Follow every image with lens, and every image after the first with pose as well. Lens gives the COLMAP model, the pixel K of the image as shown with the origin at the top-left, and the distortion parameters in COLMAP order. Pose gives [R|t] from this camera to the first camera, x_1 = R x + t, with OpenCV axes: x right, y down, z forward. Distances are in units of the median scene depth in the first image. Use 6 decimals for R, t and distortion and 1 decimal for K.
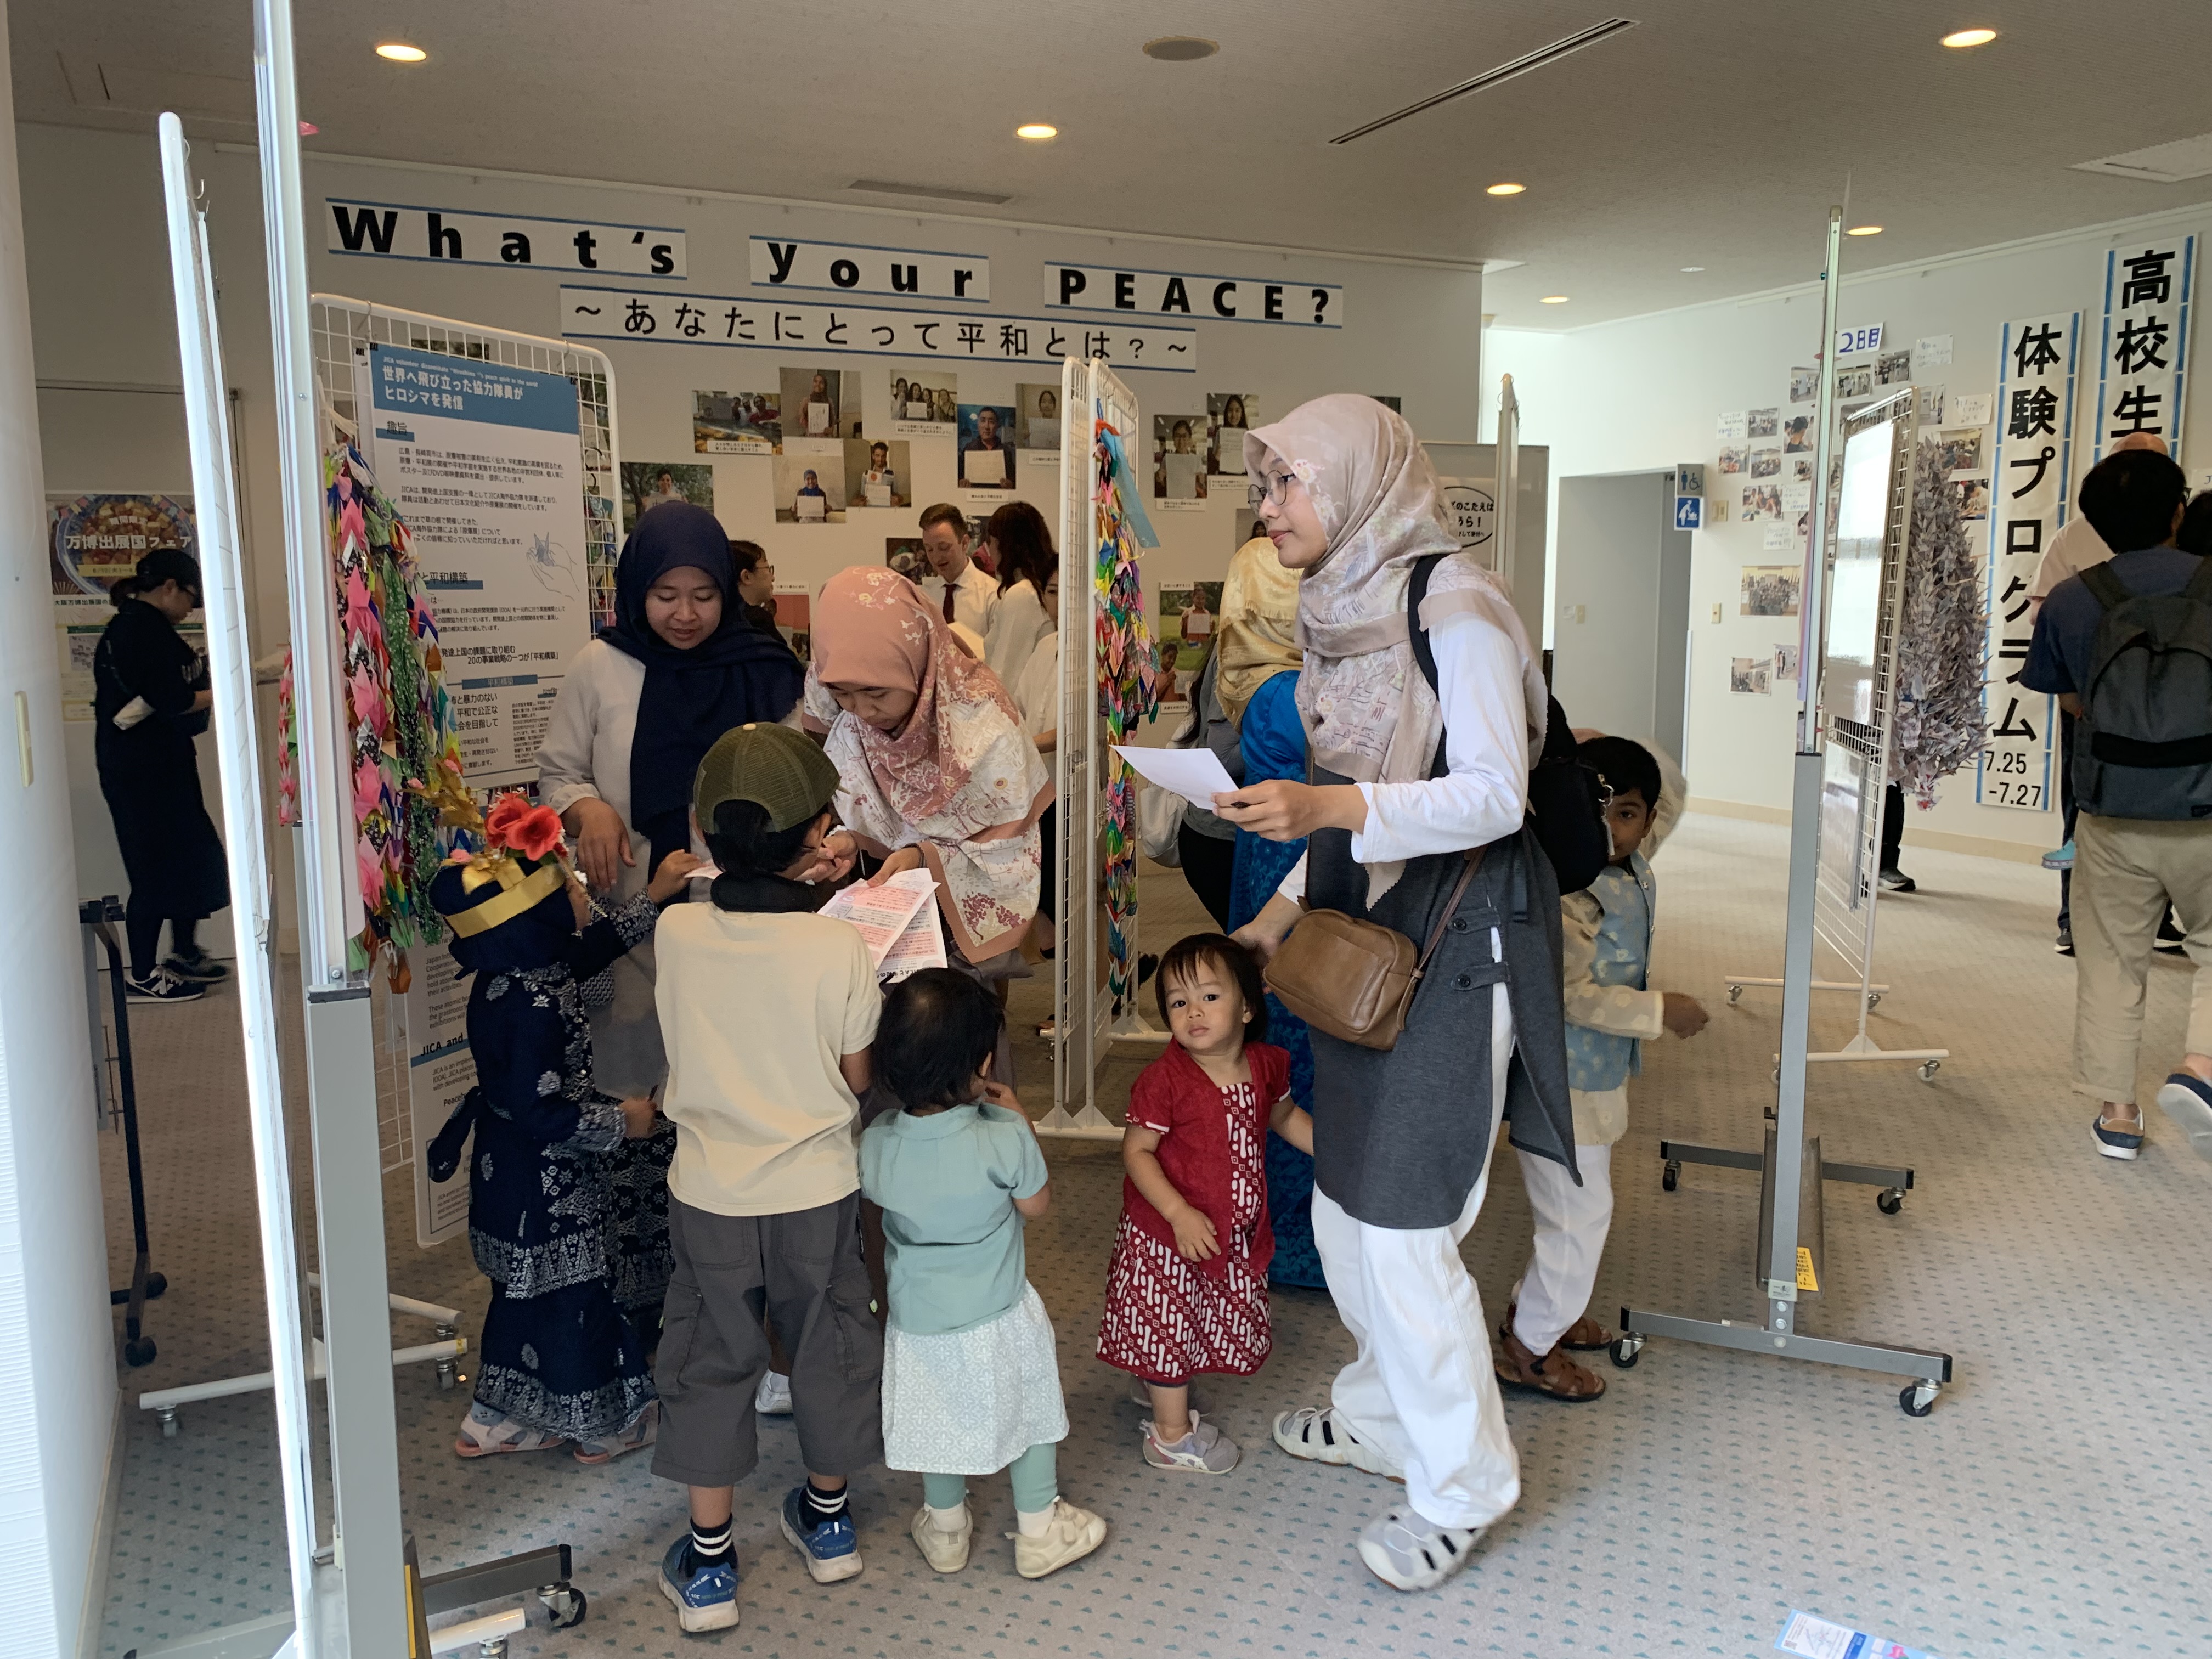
lens RADIAL K [[1719.4, 0, 1101.7], [0, 1719.4, 828.1], [0, 0, 1]] dist [0.038214, -0.011938]
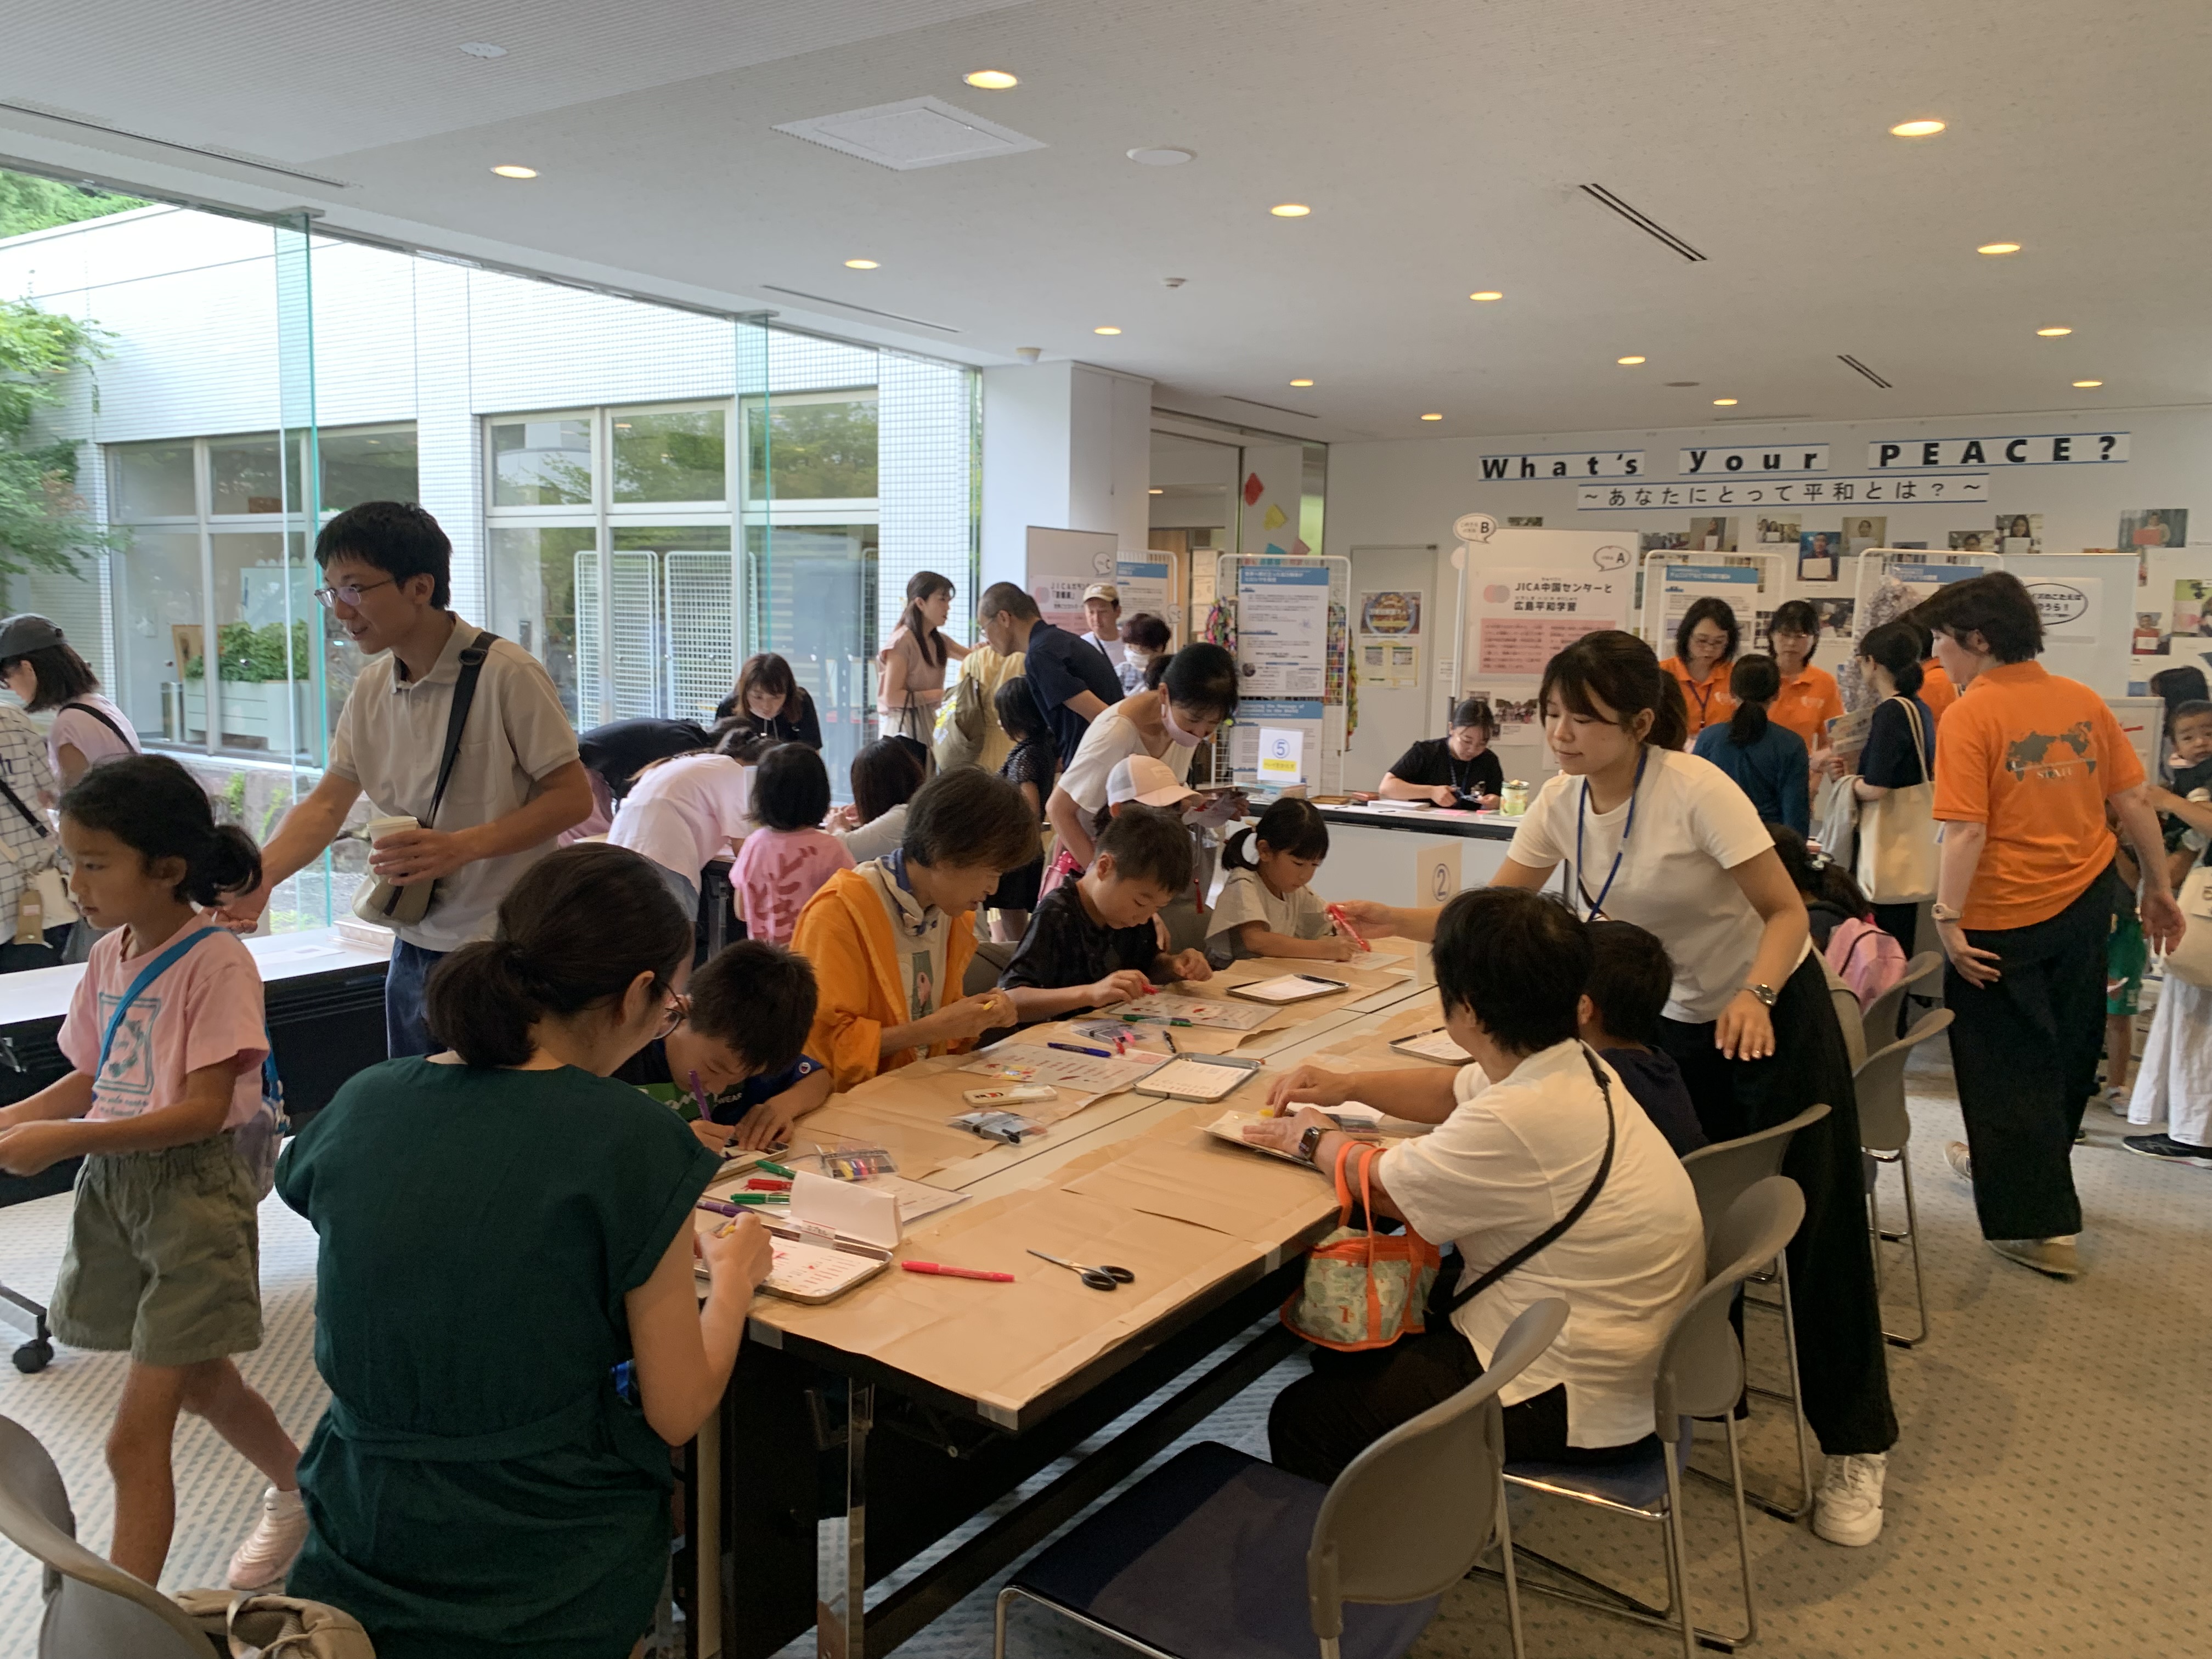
lens RADIAL K [[1719.4, 0, 1104.1], [0, 1719.4, 826.8], [0, 0, 1]] dist [0.038214, -0.011938]
pose [[0.529083, 0.121649, -0.839805, 1.016530], [-0.139538, 0.988671, 0.055303, 0.039190], [0.837019, 0.087925, 0.540064, -0.455195]]
